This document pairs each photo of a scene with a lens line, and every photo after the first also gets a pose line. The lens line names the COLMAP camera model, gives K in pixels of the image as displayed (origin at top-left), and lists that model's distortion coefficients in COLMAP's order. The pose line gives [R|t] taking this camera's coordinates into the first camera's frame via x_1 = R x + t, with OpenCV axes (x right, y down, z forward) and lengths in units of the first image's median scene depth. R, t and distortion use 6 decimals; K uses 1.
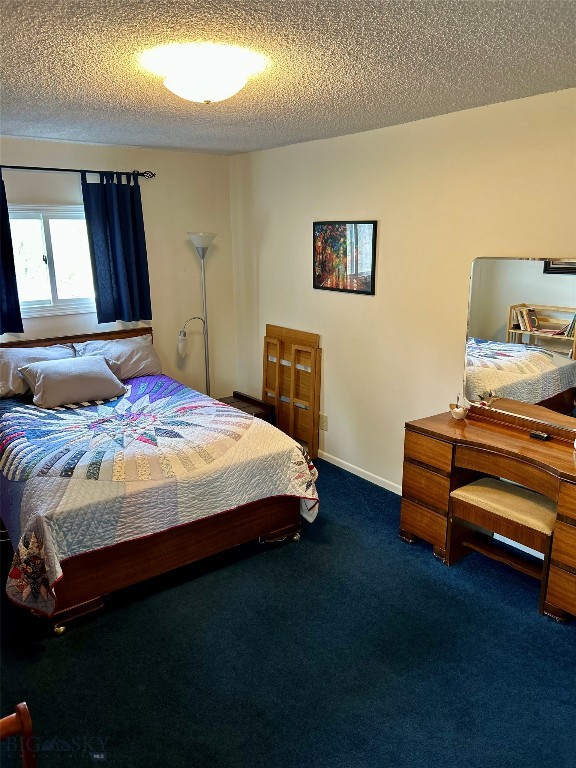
lens RADIAL K [[570.8, 0, 291.6], [0, 570.8, 384.1], [0, 0, 1]] dist [0.028496, -0.035180]
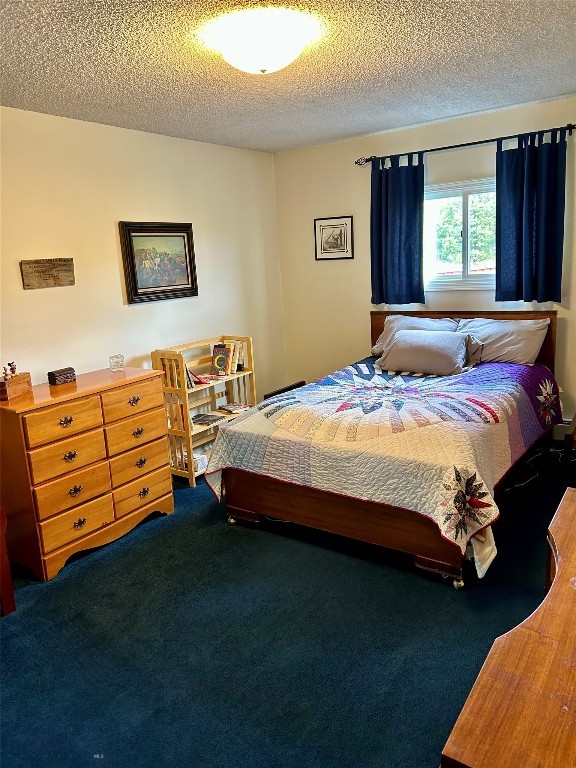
lens RADIAL K [[570.8, 0, 291.2], [0, 570.8, 382.5], [0, 0, 1]] dist [0.028496, -0.035180]
pose [[0.318776, 0.197079, -0.927115, 0.484419], [-0.180241, 0.972900, 0.144838, -0.054944], [0.930535, 0.120933, 0.345659, 0.398162]]
